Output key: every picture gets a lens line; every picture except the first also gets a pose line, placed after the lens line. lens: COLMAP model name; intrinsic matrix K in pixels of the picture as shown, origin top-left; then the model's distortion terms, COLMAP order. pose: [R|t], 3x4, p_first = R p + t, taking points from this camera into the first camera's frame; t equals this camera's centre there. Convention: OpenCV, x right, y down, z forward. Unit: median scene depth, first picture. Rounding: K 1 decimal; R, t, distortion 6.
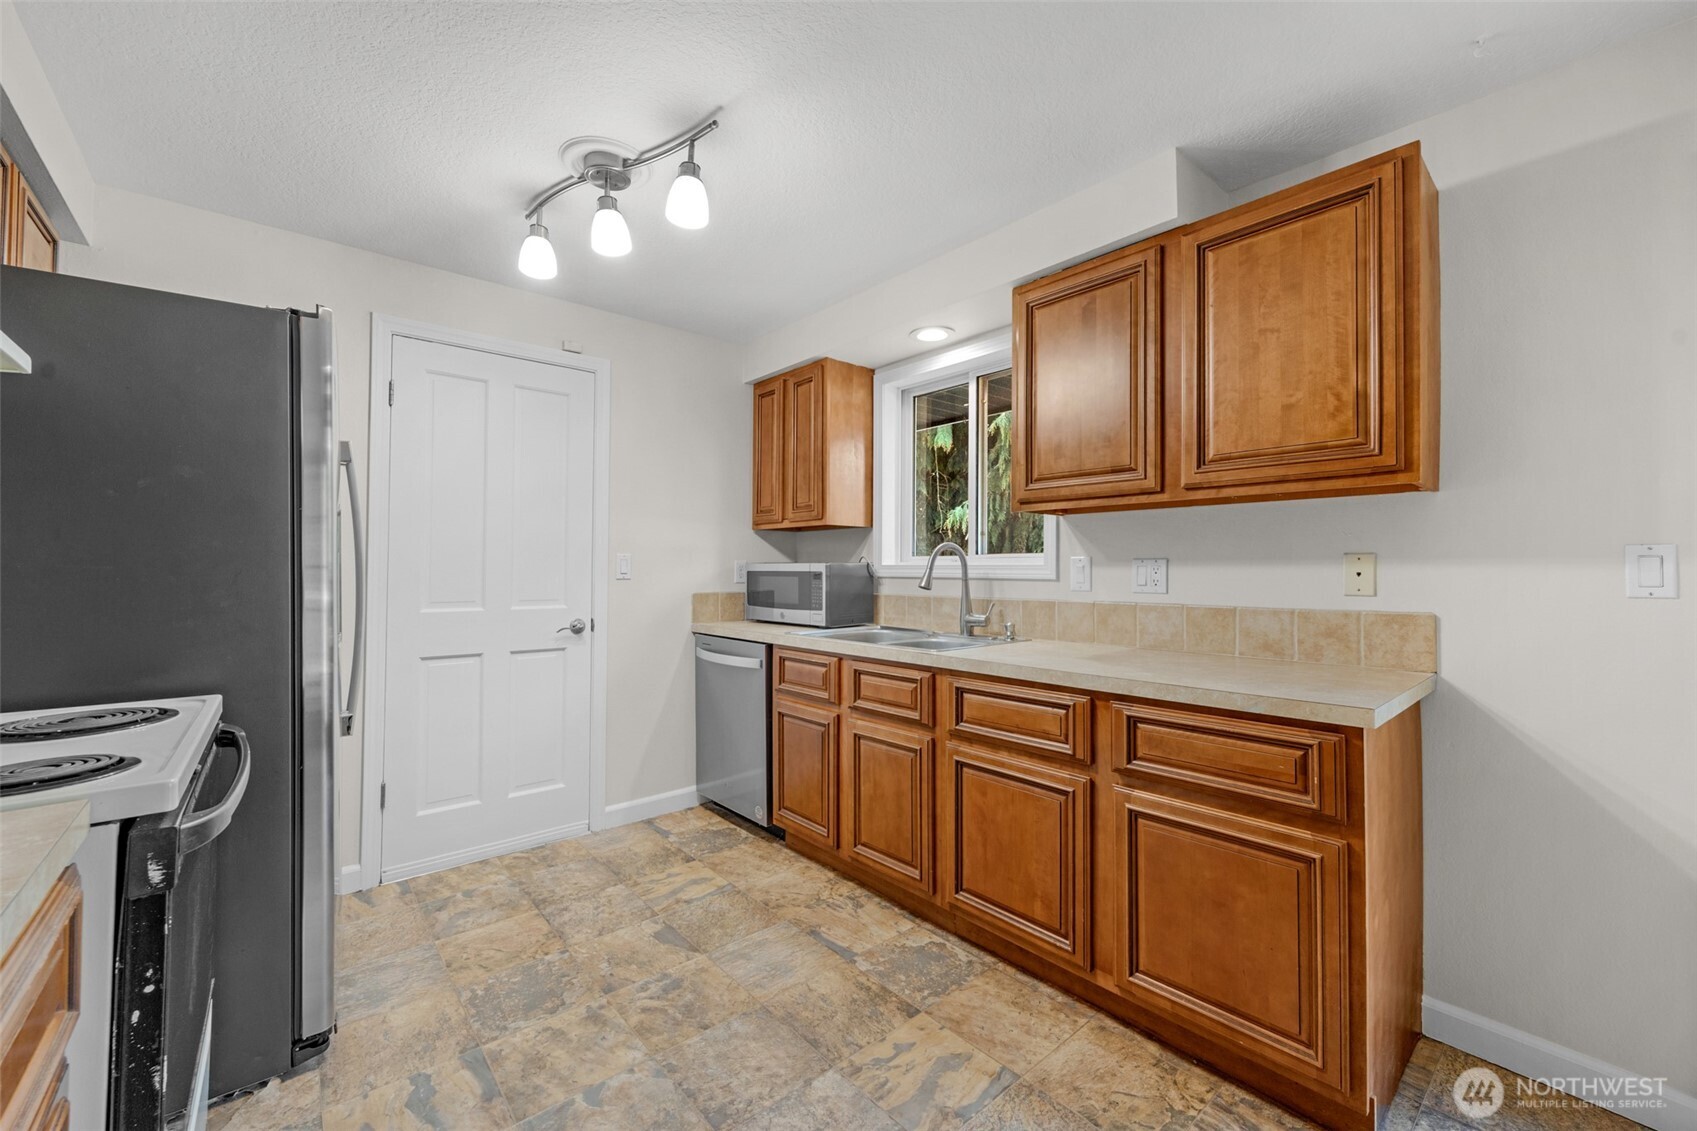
lens RADIAL K [[665.2, 0, 840.8], [0, 665.2, 570.1], [0, 0, 1]] dist [-0.005543, 0.000497]
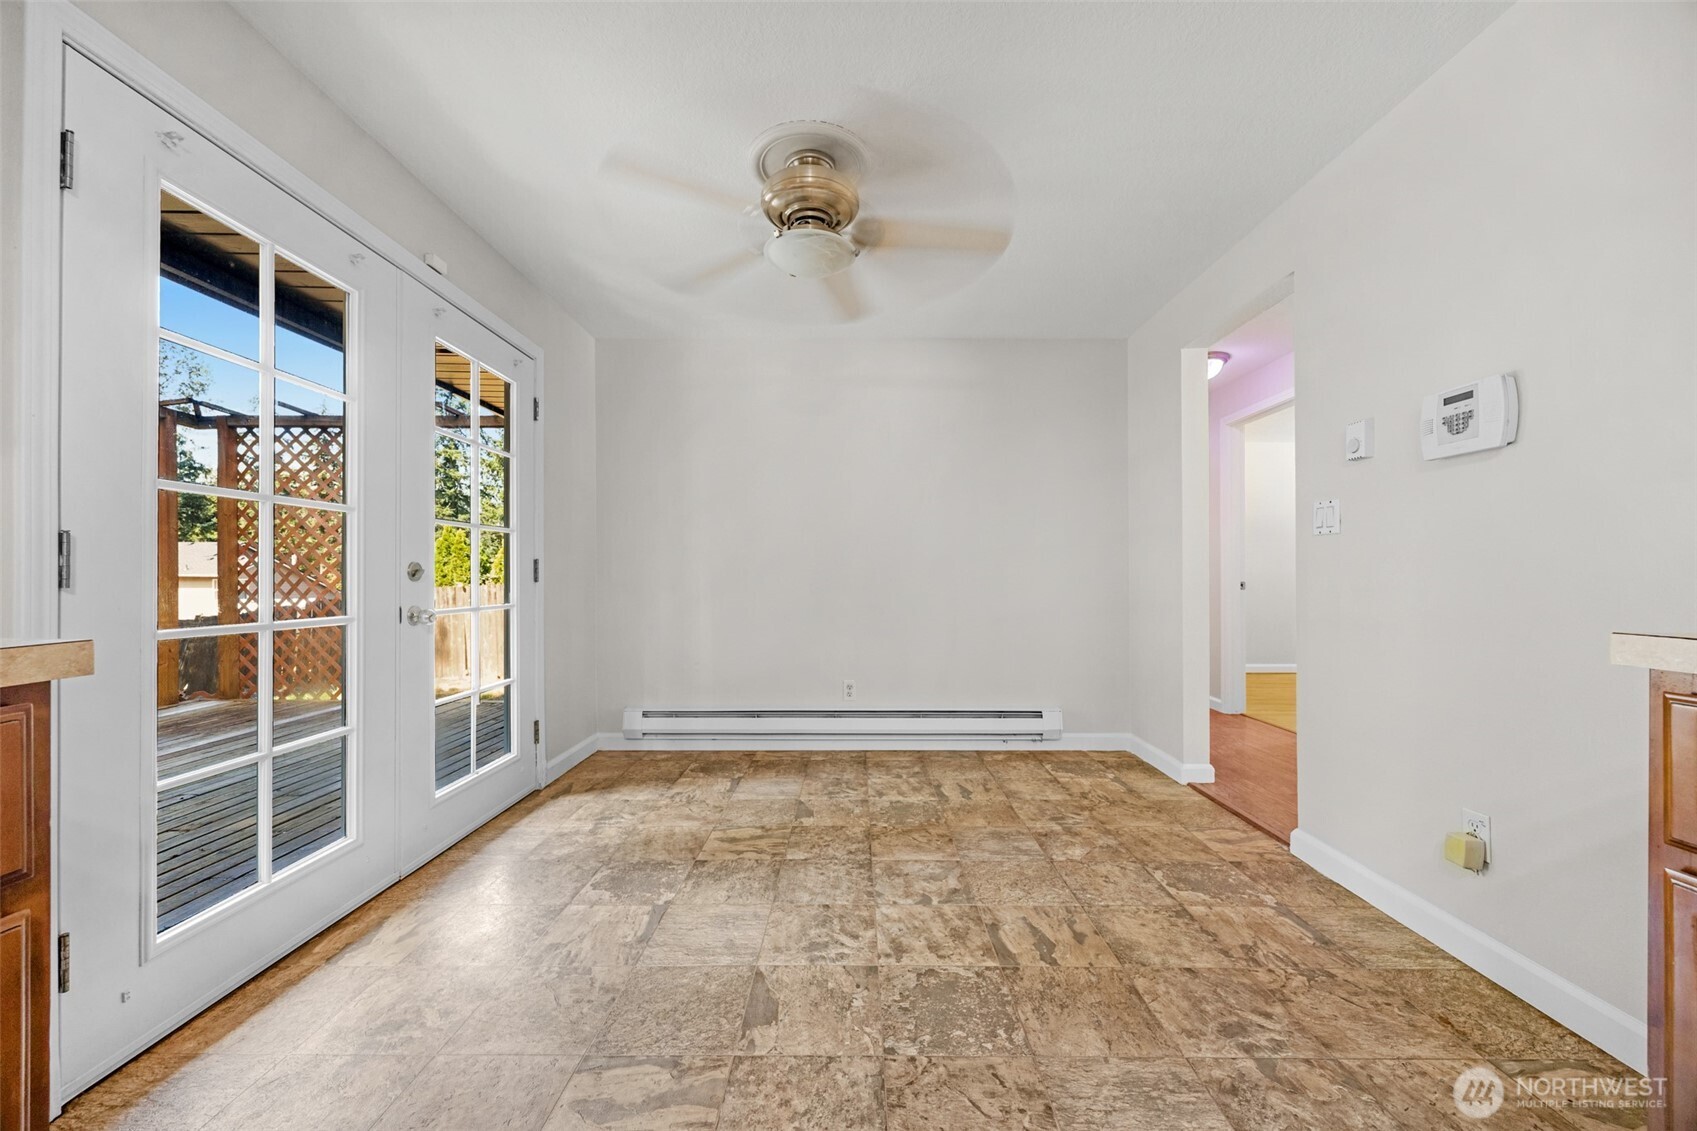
lens RADIAL K [[665.2, 0, 851.5], [0, 665.2, 575.0], [0, 0, 1]] dist [-0.005543, 0.000497]
pose [[-0.756727, 0.003303, 0.653722, -0.878955], [-0.000356, 0.999985, -0.005465, 0.100148], [-0.653730, -0.004368, -0.756715, 1.627485]]
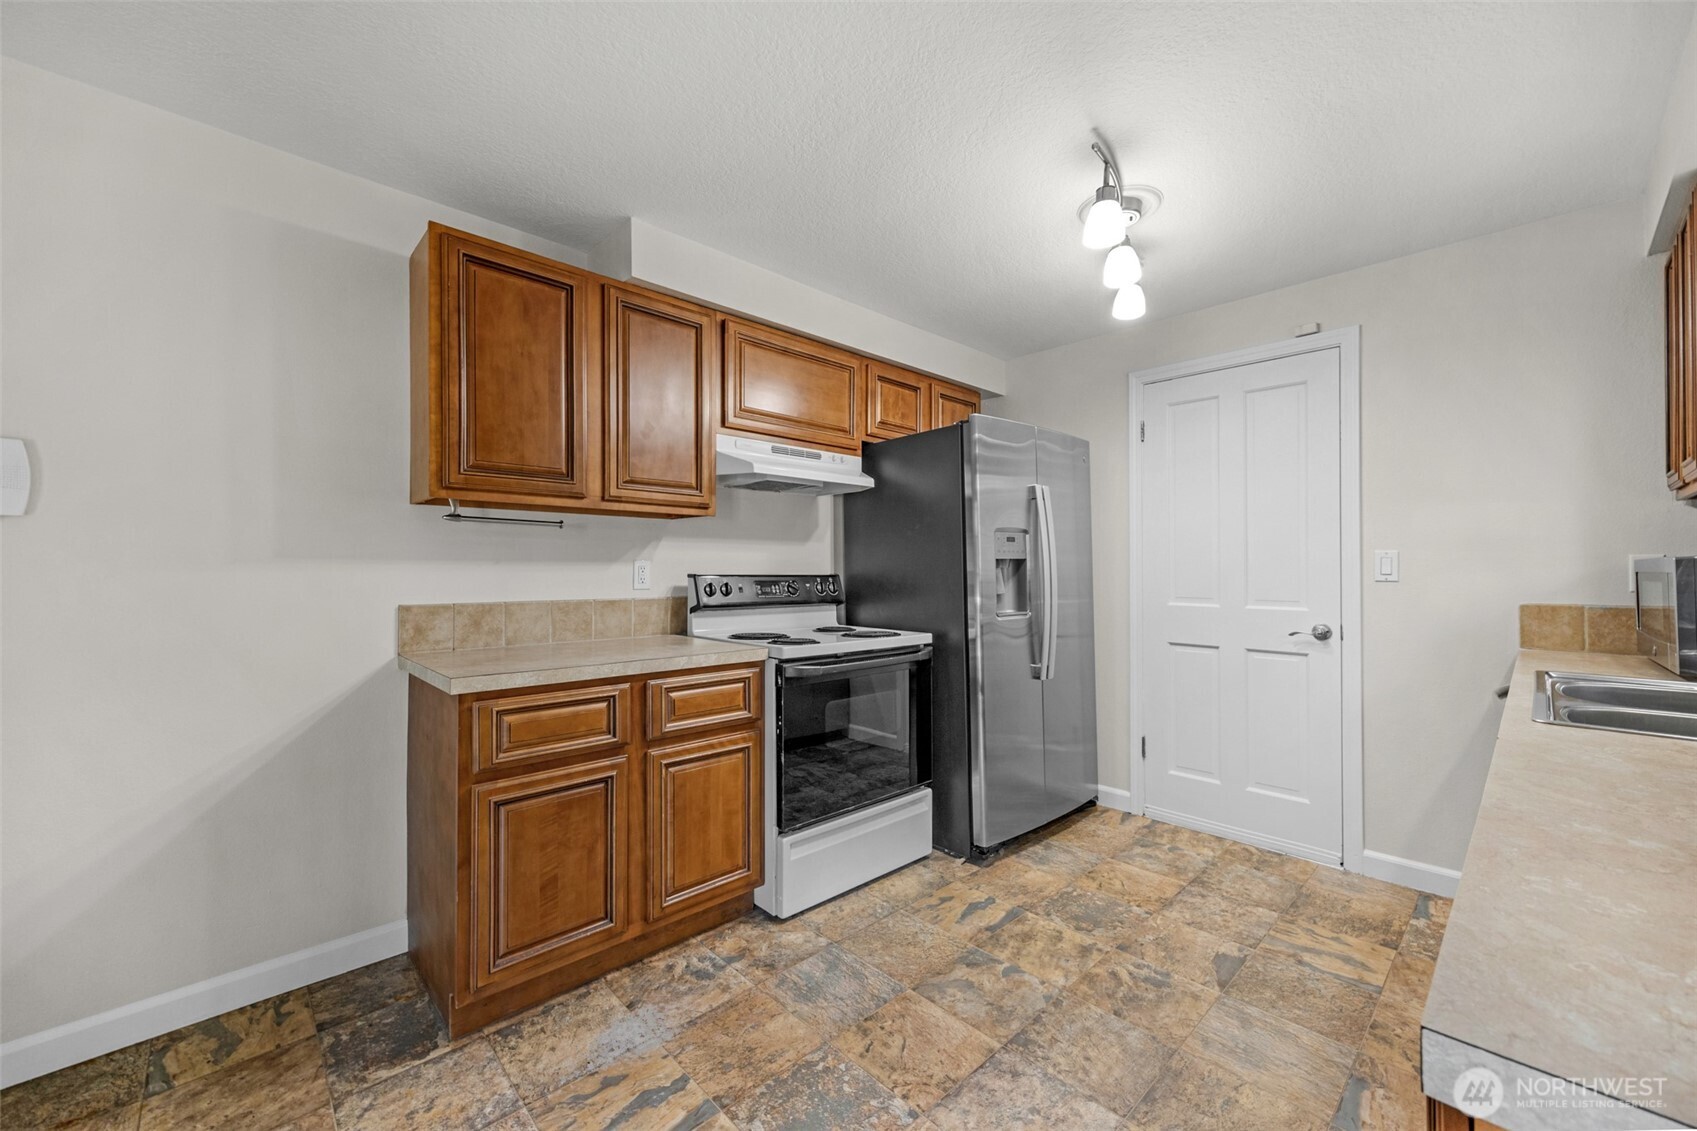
lens RADIAL K [[665.2, 0, 858.2], [0, 665.2, 564.9], [0, 0, 1]] dist [-0.005543, 0.000497]
pose [[0.068250, -0.005727, -0.997652, 0.703333], [-0.000178, 0.999983, -0.005753, -0.003247], [0.997668, 0.000570, 0.068248, 0.462219]]
